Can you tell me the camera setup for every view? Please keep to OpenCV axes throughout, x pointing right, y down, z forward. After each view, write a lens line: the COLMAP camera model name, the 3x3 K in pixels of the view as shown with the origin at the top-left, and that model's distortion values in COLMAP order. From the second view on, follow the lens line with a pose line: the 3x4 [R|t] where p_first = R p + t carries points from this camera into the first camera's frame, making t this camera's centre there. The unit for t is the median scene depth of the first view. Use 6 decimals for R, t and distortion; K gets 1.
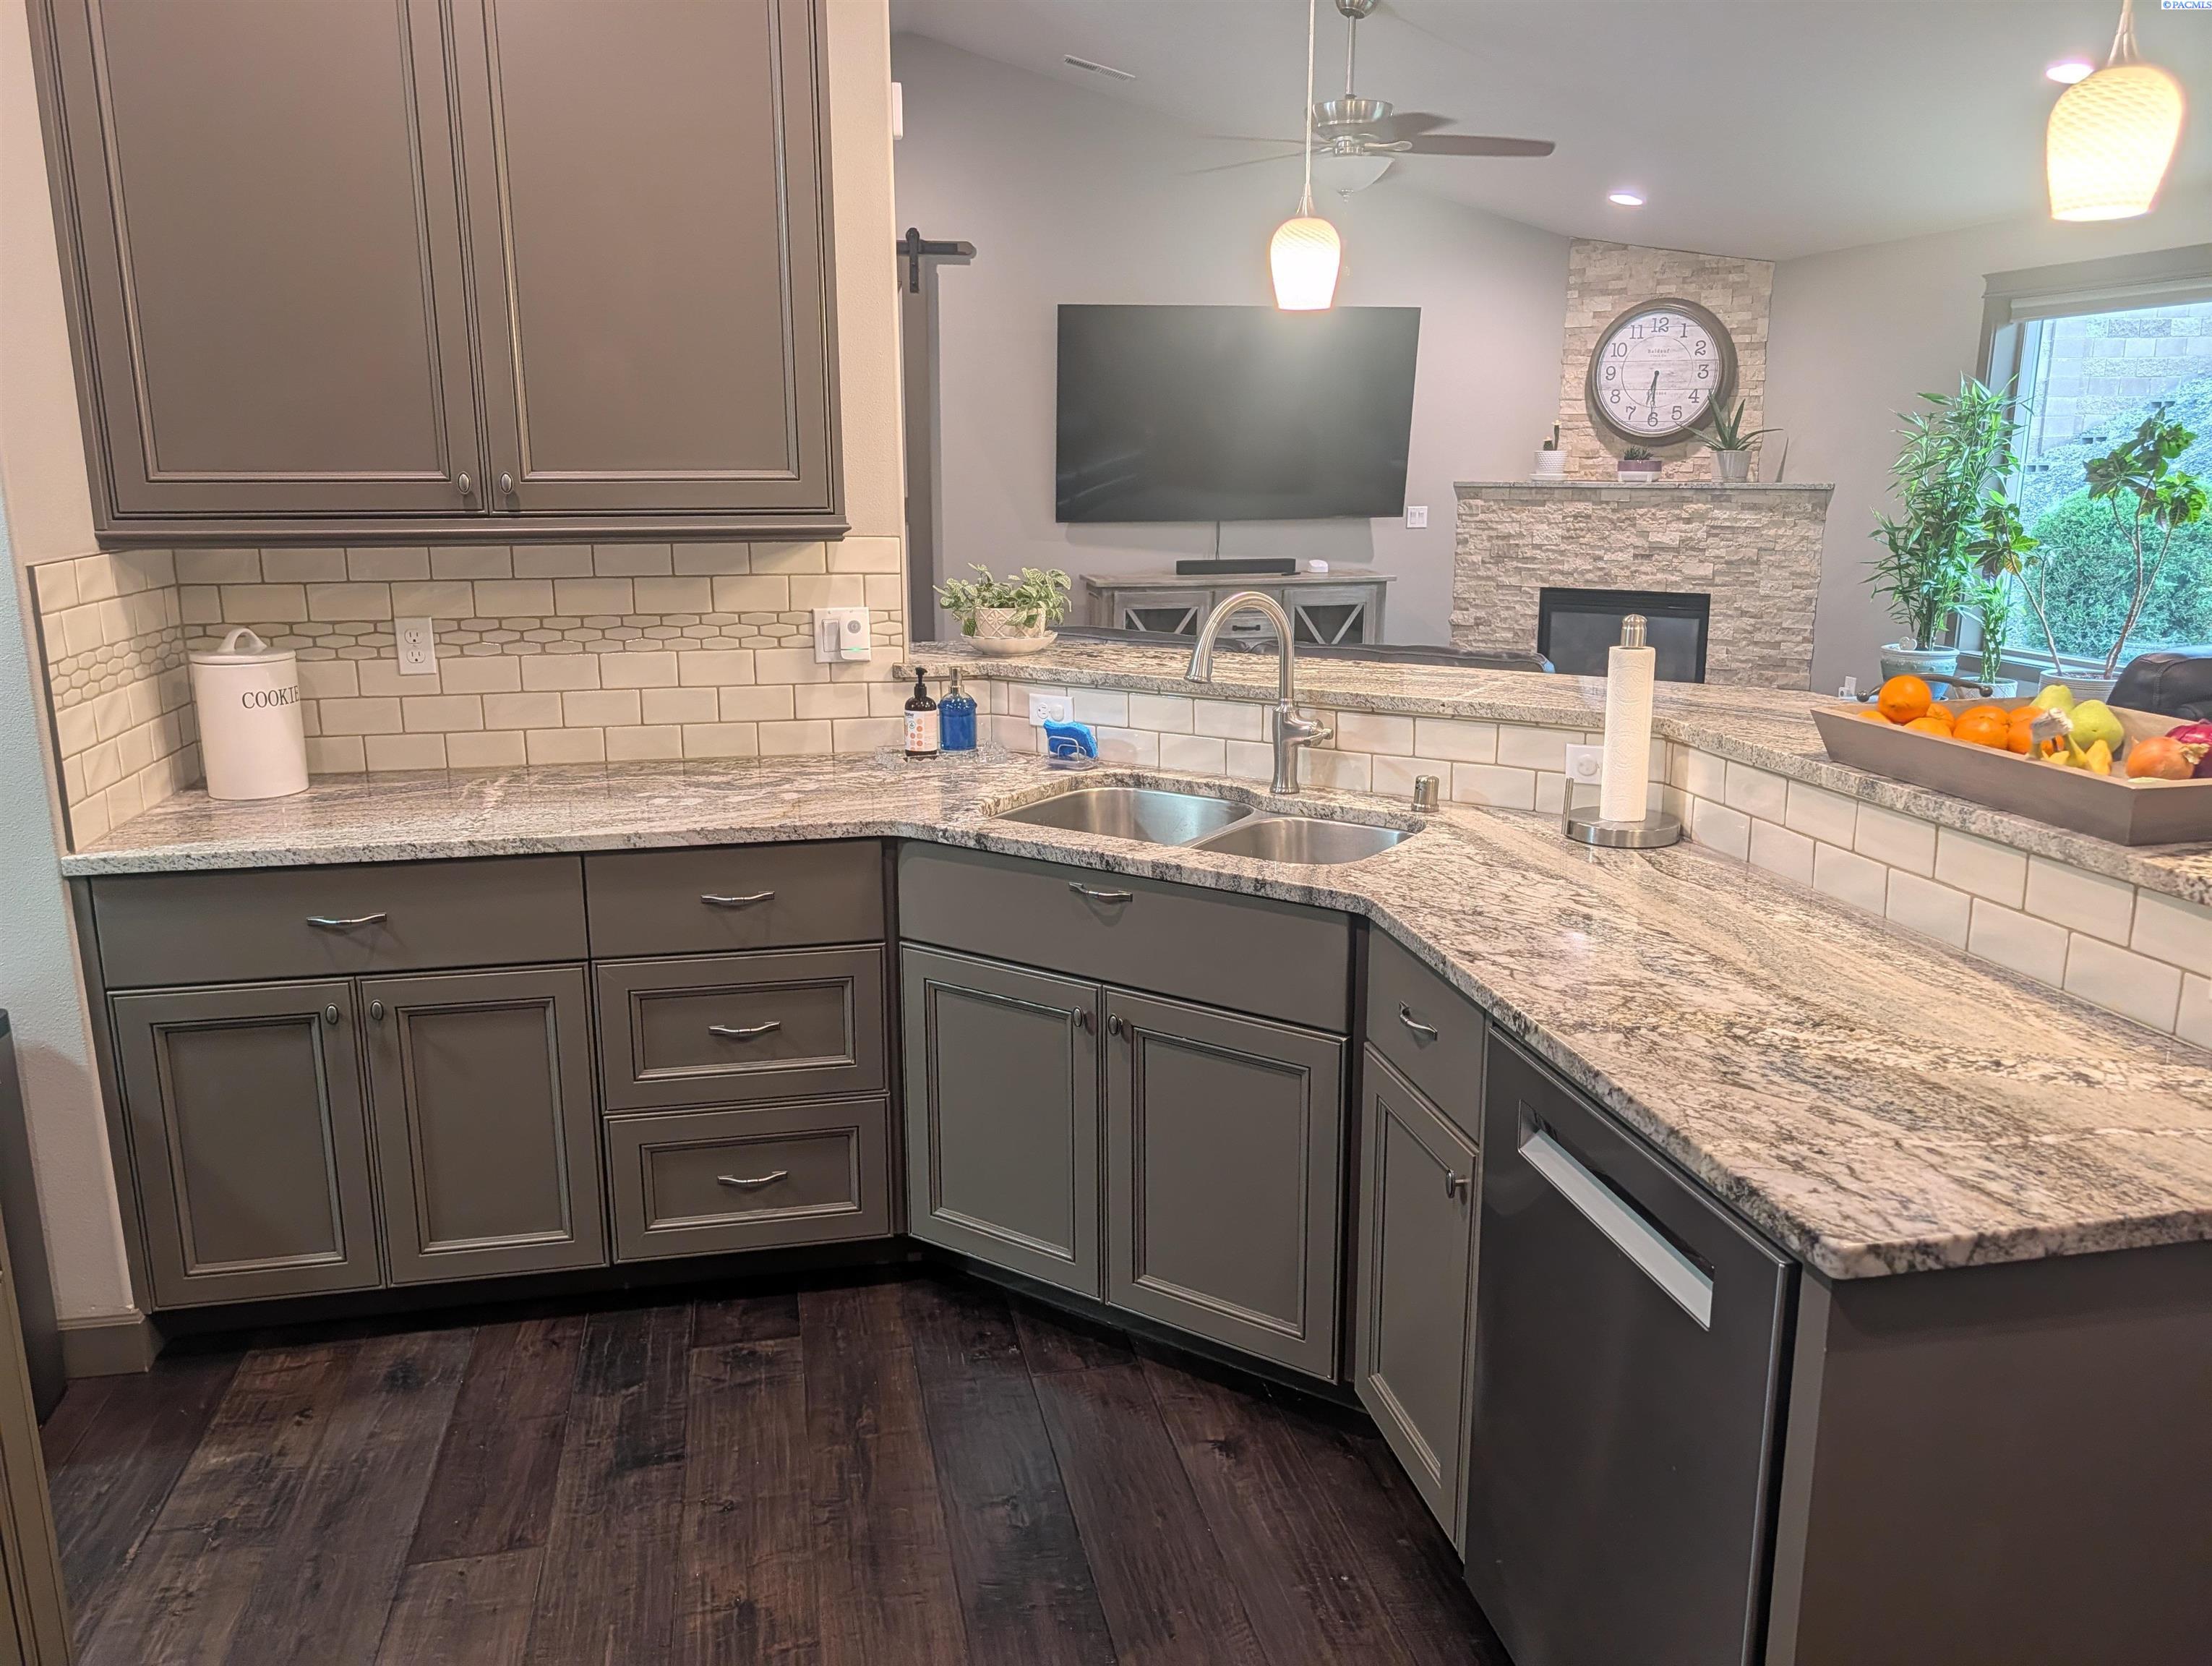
lens RADIAL K [[1568.7, 0, 1106.0], [0, 1568.7, 833.0], [0, 0, 1]] dist [0.007019, -0.004911]
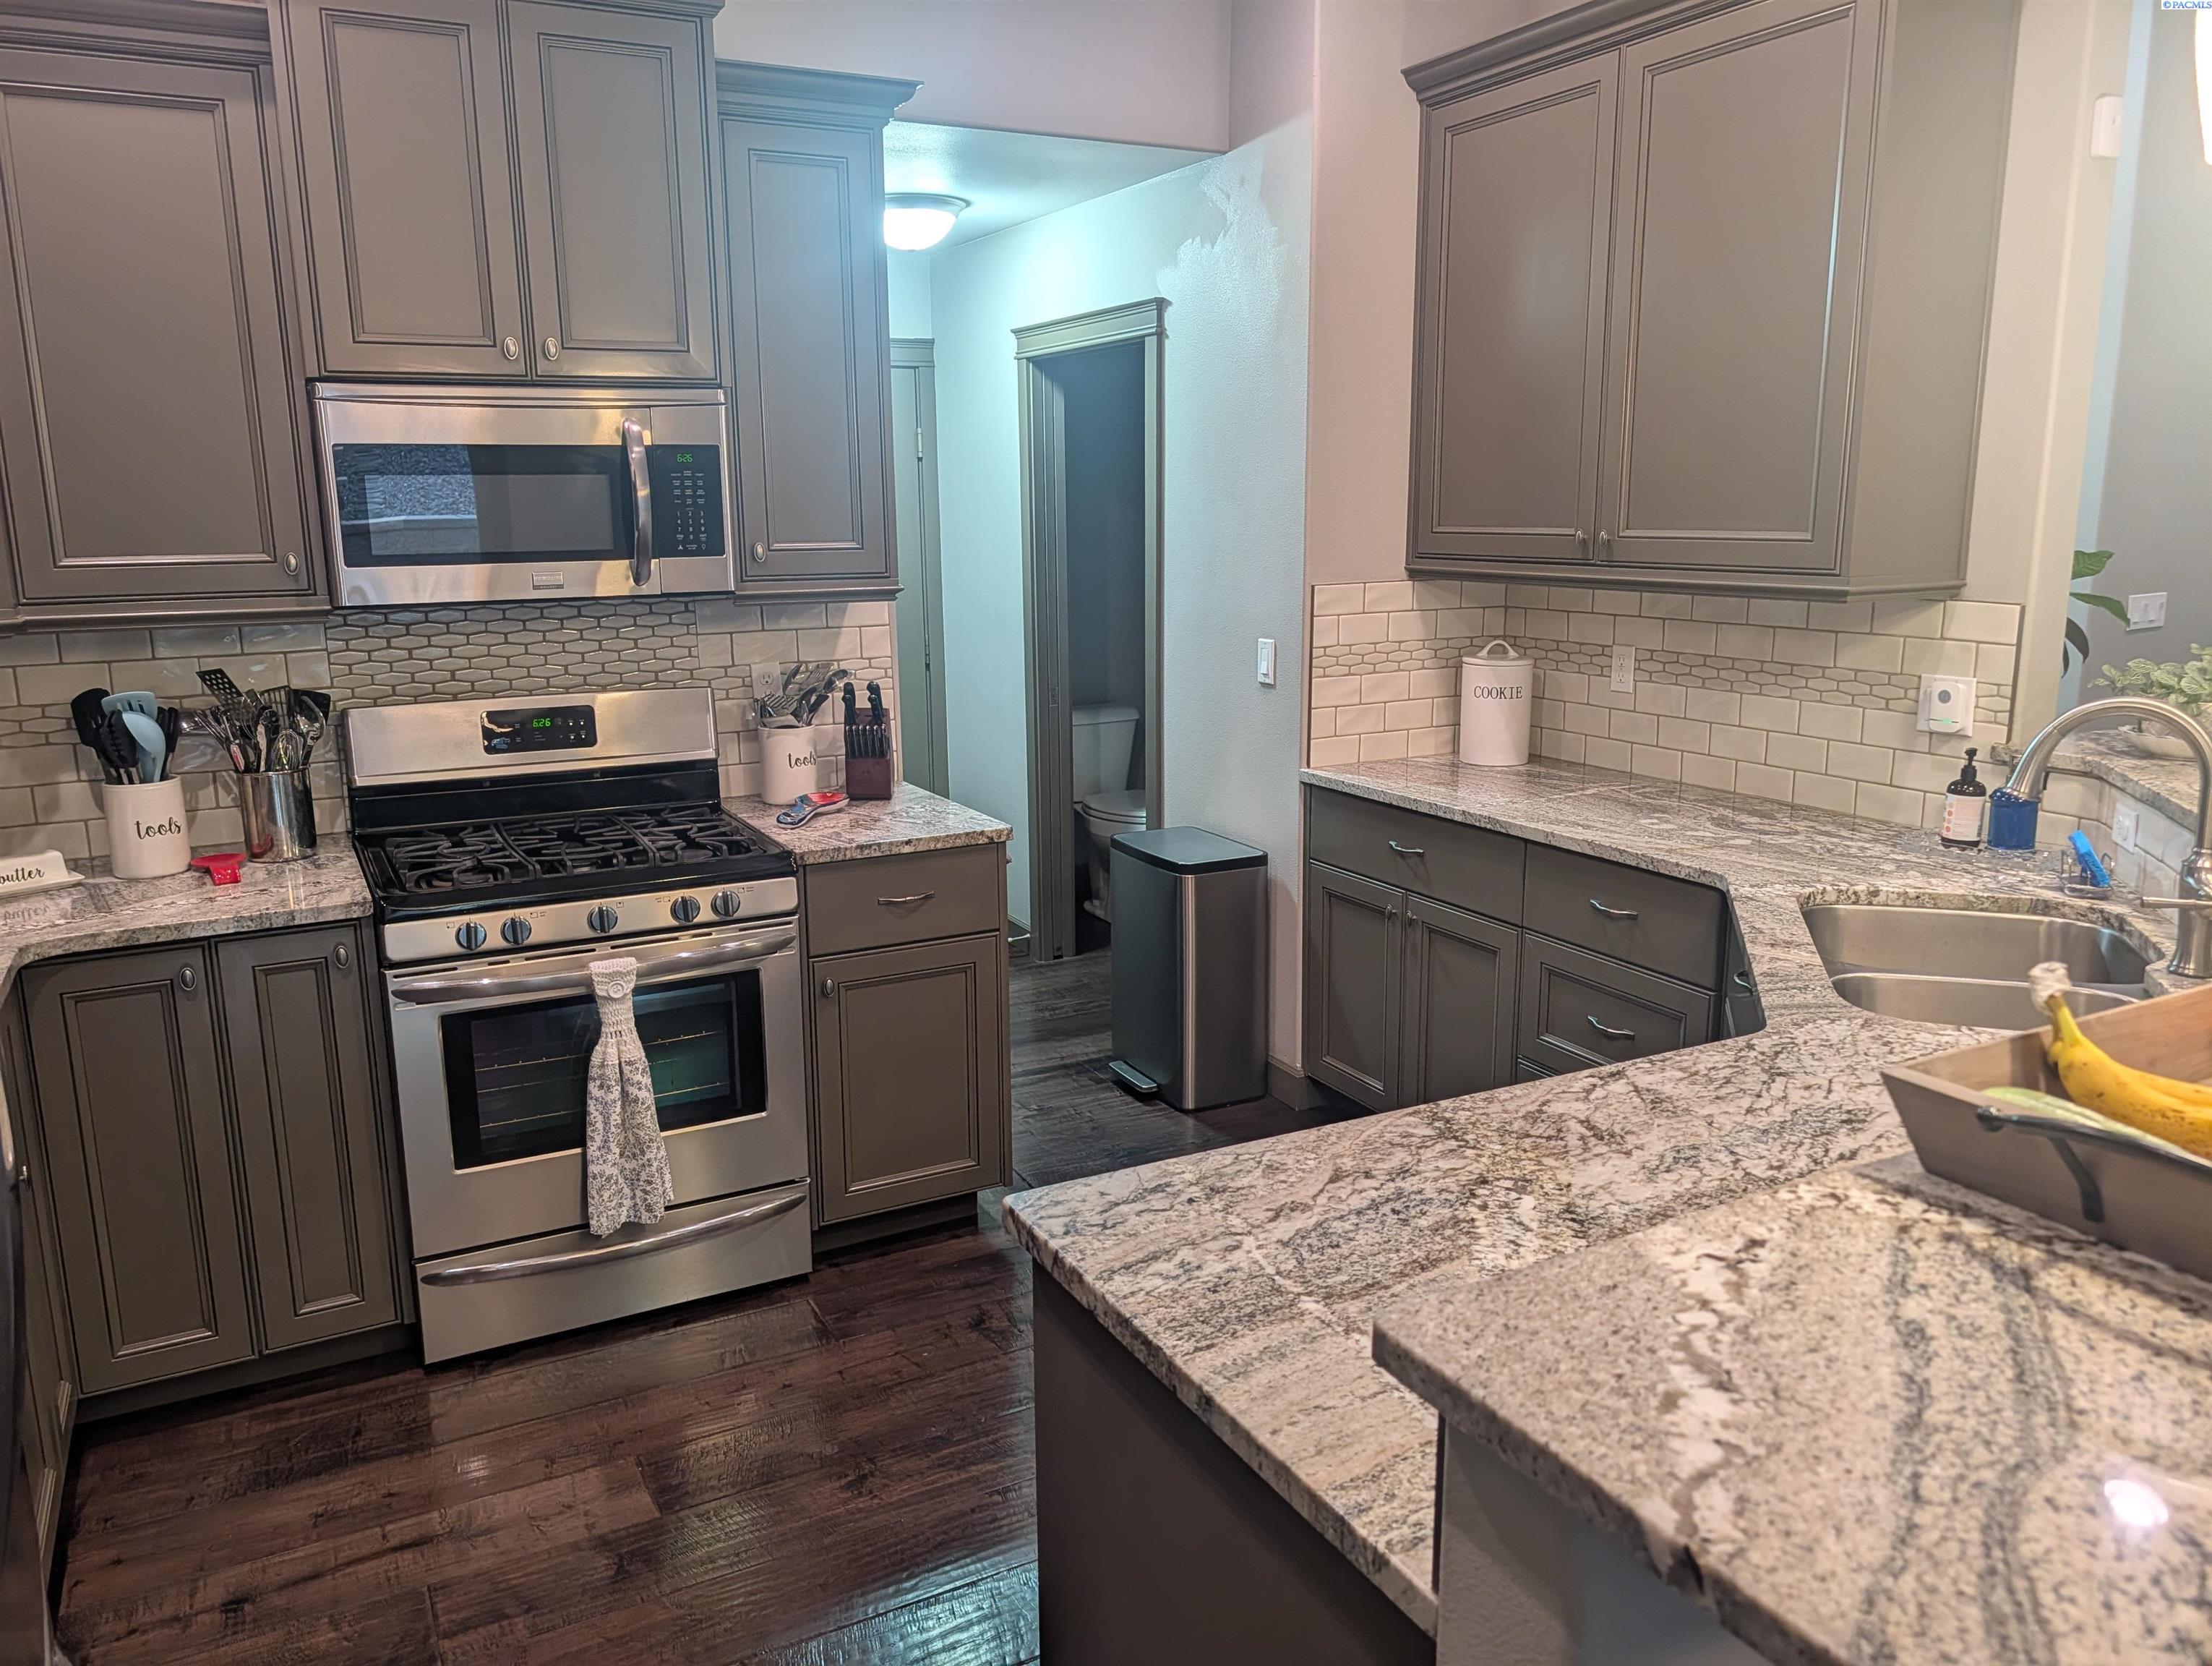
lens RADIAL K [[1597.9, 0, 1097.1], [0, 1597.9, 832.9], [0, 0, 1]] dist [0.010310, 0.001320]
pose [[0.272913, 0.196345, -0.941789, 0.964802], [-0.215082, 0.966625, 0.139196, -0.120814], [0.937688, 0.164573, 0.306035, 0.384588]]
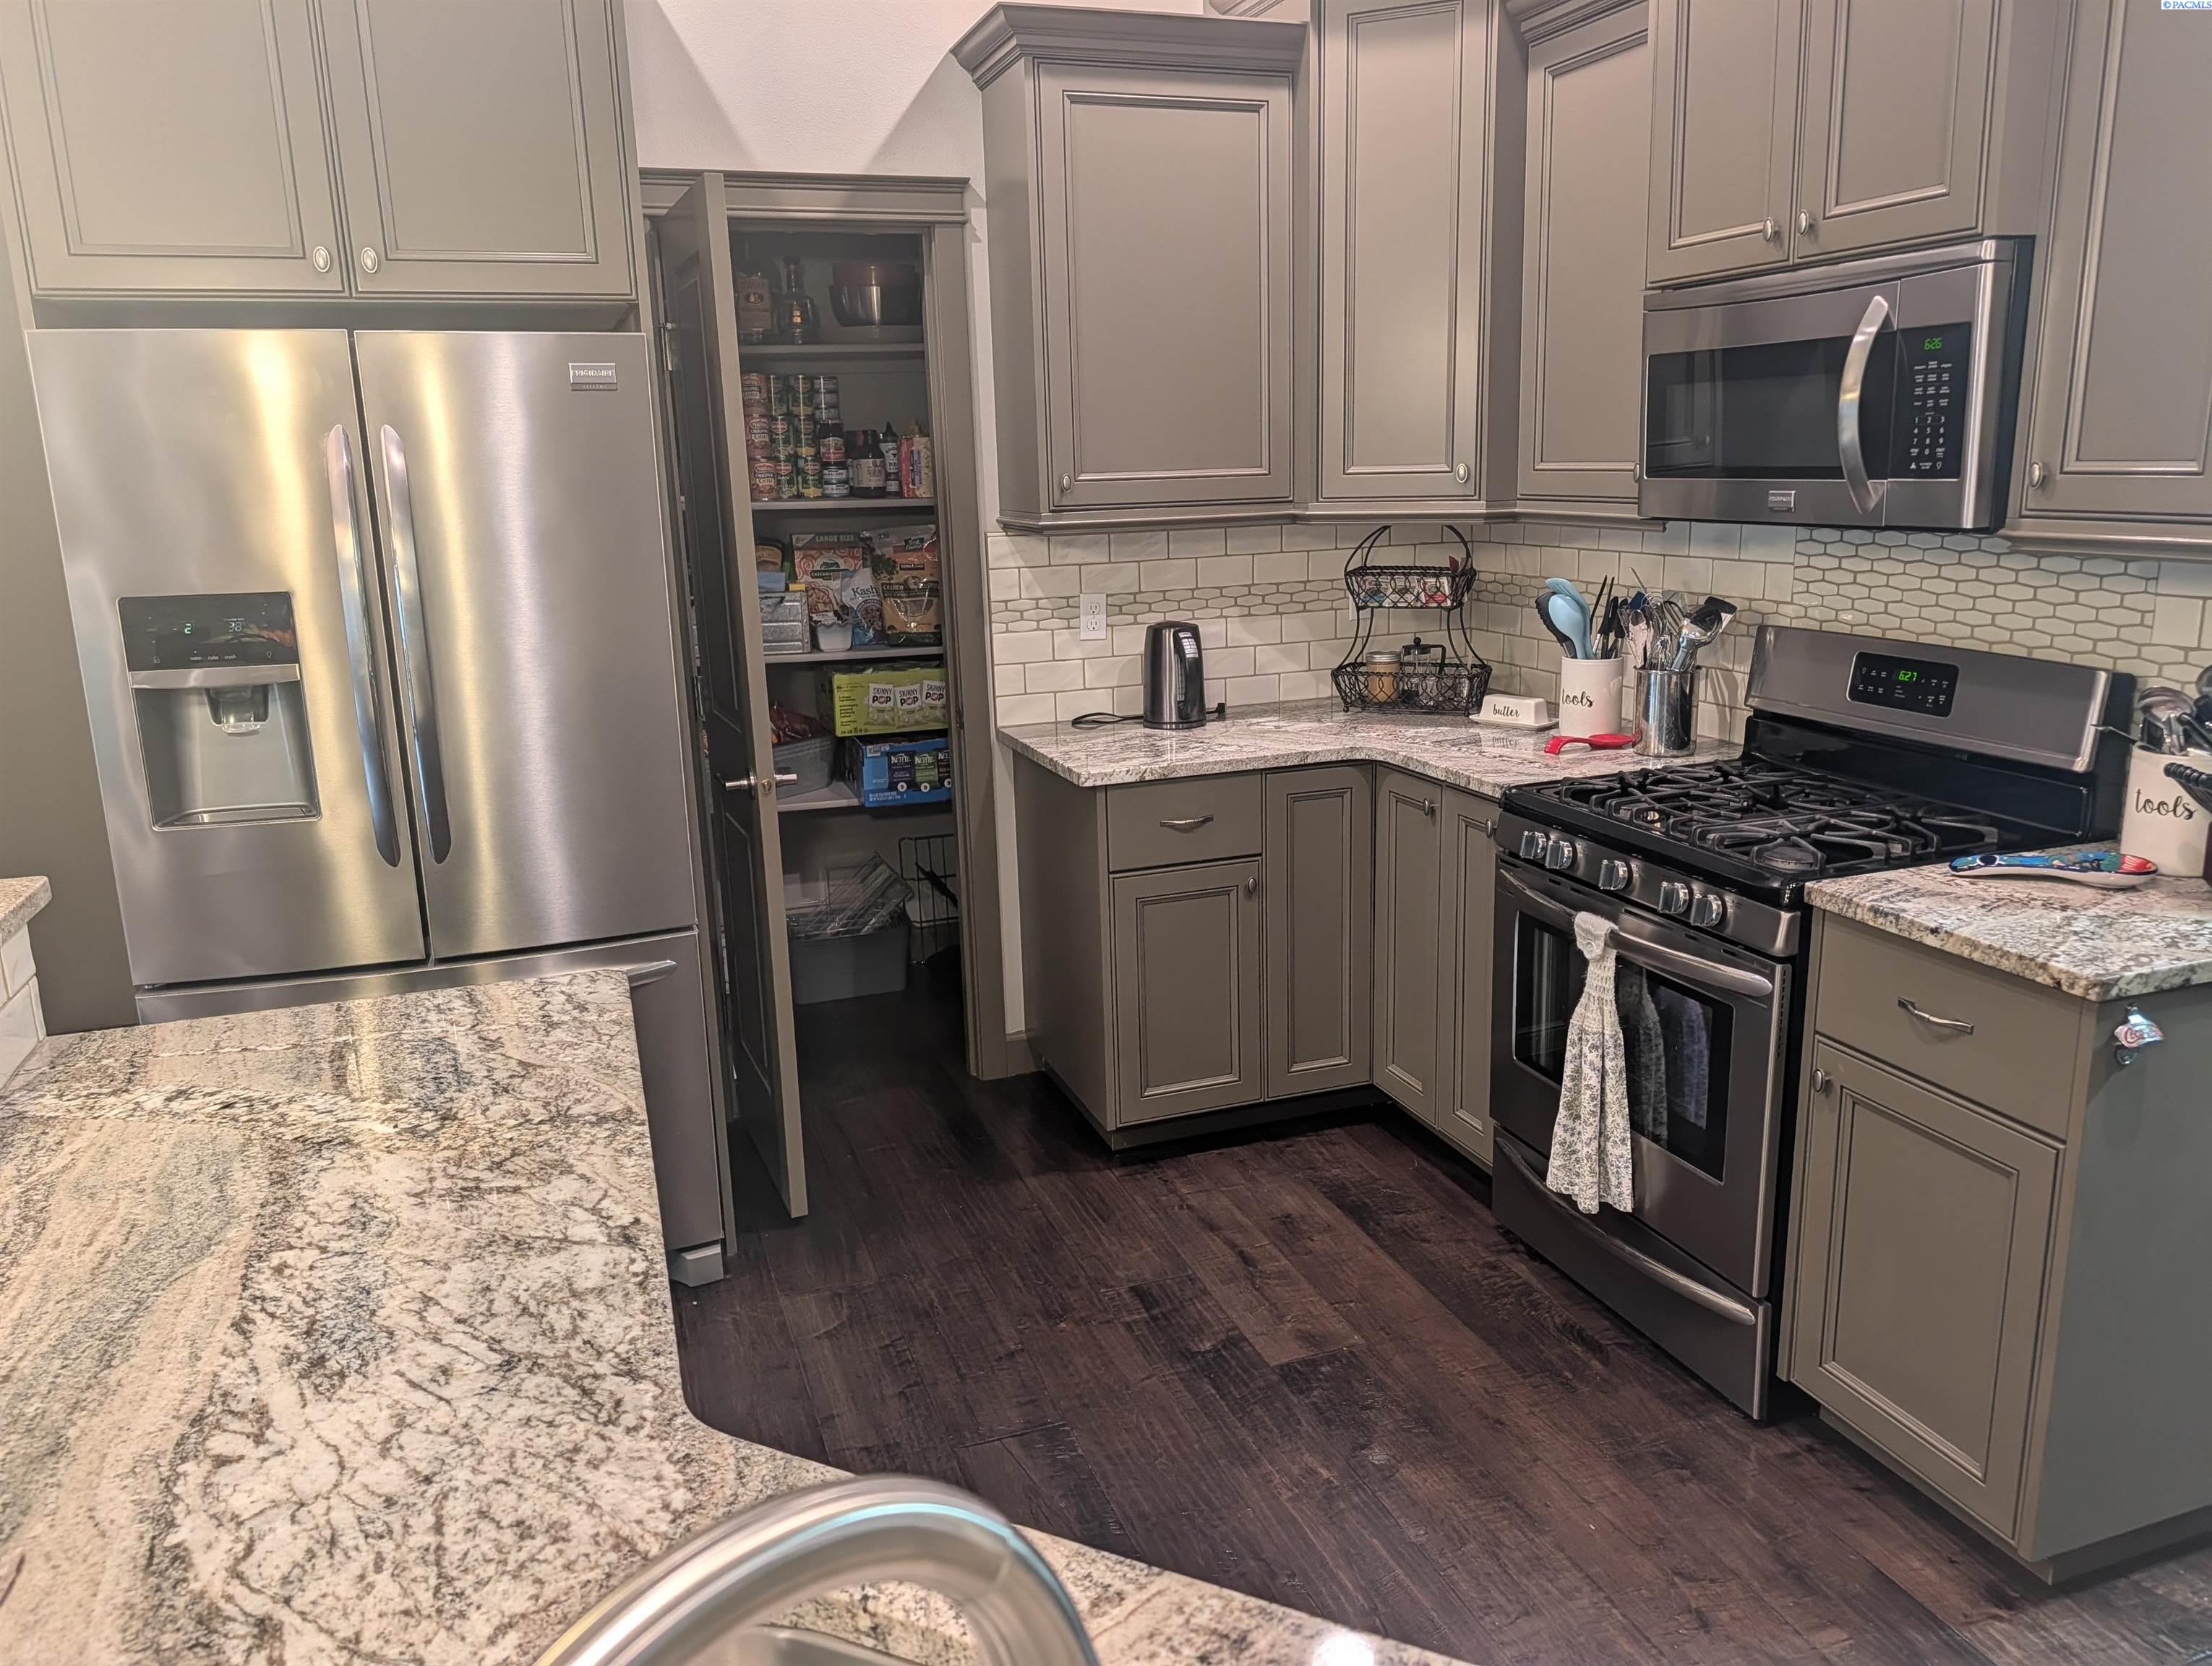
lens RADIAL K [[1597.9, 0, 1097.1], [0, 1597.9, 832.9], [0, 0, 1]] dist [0.010310, 0.001320]
pose [[-0.991824, 0.058272, -0.113529, 0.094770], [0.000517, 0.891480, 0.453059, -0.370805], [0.127609, 0.449297, -0.884222, 1.486459]]
